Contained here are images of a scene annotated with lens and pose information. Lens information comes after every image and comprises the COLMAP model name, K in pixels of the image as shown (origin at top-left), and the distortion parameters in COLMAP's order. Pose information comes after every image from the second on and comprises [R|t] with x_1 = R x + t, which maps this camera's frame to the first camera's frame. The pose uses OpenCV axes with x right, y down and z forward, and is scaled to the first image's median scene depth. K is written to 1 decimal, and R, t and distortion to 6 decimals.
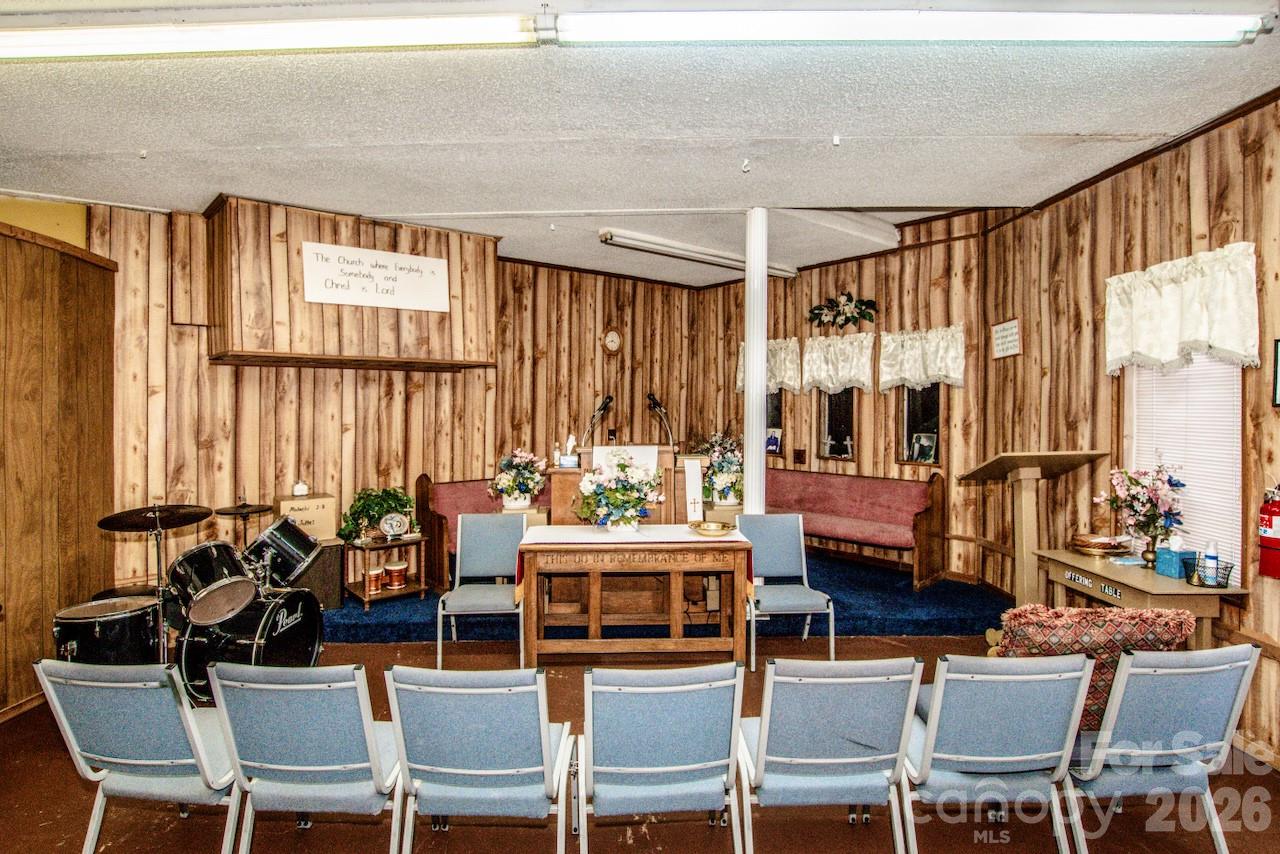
lens RADIAL K [[661.6, 0, 639.9], [0, 661.6, 415.7], [0, 0, 1]] dist [-0.026694, 0.001084]
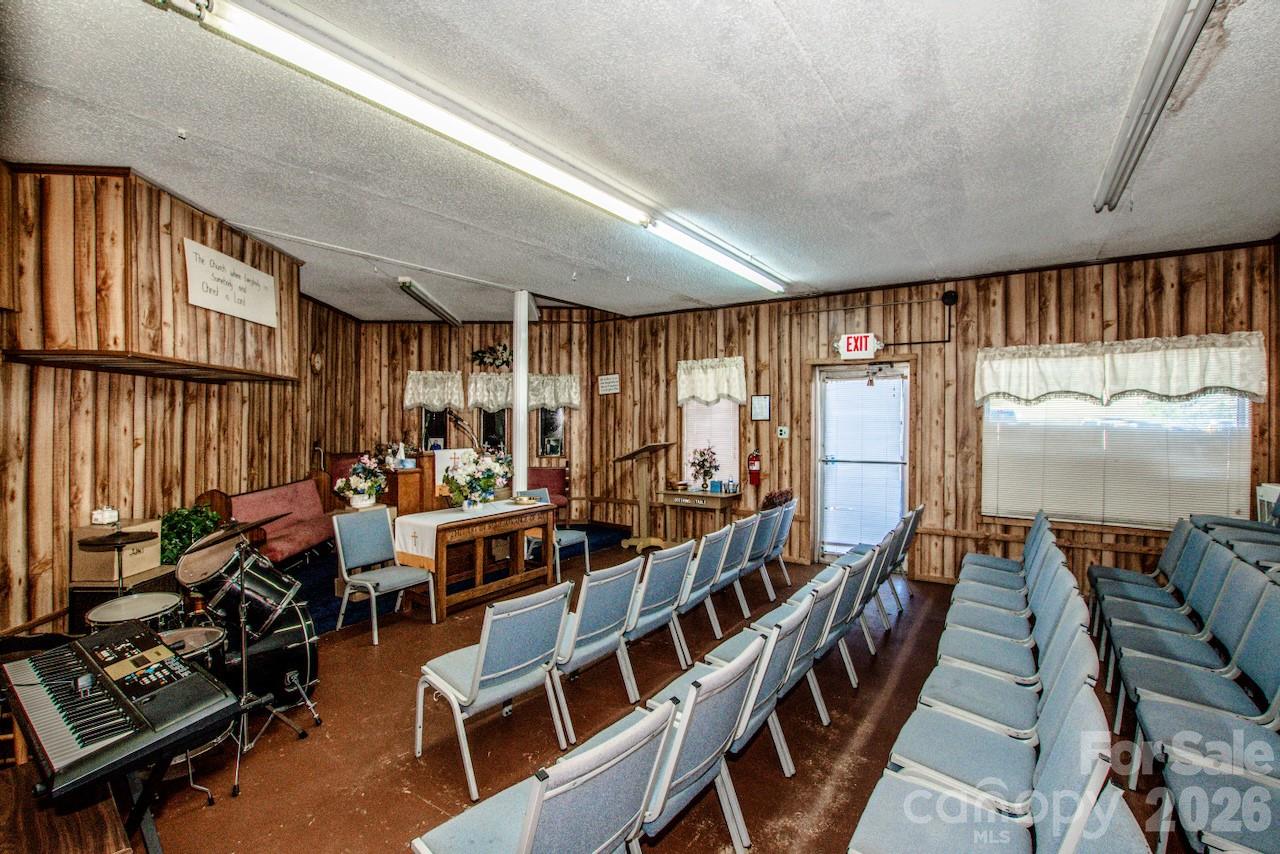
lens RADIAL K [[572.1, 0, 640.2], [0, 572.1, 427.0], [0, 0, 1]] dist [-0.036681, 0.005552]
pose [[0.563410, -0.004251, 0.826166, -0.719701], [0.012838, 0.999911, -0.003610, 0.009203], [-0.826077, 0.012641, 0.563415, 0.033928]]
